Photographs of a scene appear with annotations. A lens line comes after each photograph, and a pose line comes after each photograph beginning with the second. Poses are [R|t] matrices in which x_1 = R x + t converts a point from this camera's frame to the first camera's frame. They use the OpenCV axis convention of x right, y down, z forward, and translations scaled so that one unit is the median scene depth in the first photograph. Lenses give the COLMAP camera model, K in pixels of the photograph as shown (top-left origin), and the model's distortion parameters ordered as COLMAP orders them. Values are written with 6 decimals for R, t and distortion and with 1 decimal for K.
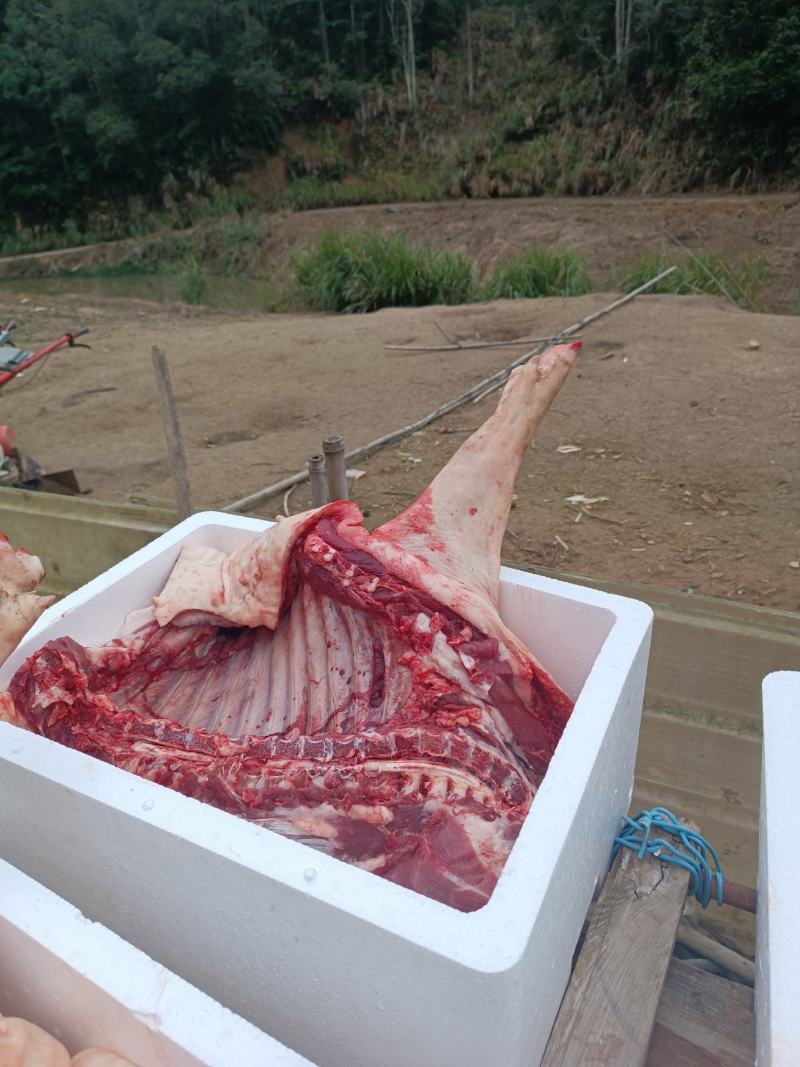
lens RADIAL K [[780.6, 0, 400.0], [0, 780.6, 533.5], [0, 0, 1]] dist [0.037807, -0.021589]
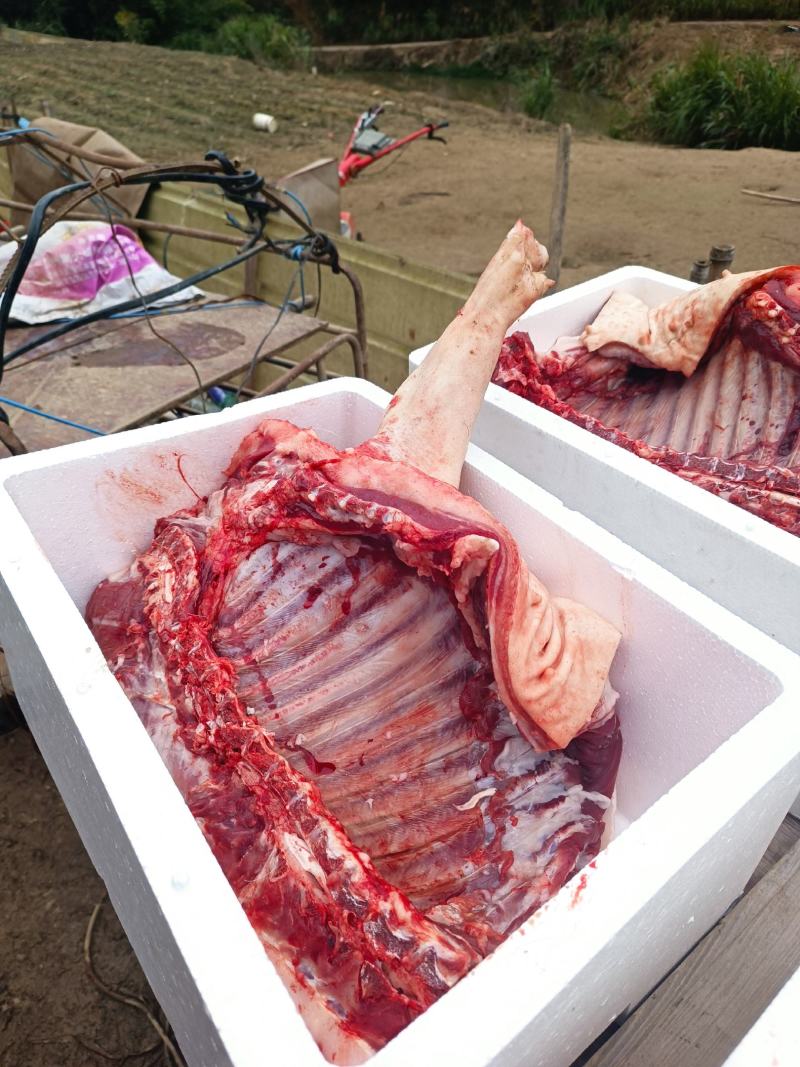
lens RADIAL K [[780.6, 0, 400.0], [0, 780.6, 533.5], [0, 0, 1]] dist [0.037807, -0.021589]
pose [[0.918099, 0.279742, -0.280782, -0.083706], [-0.221446, 0.949574, 0.221972, 0.091174], [0.328719, -0.141615, 0.933750, -0.099186]]
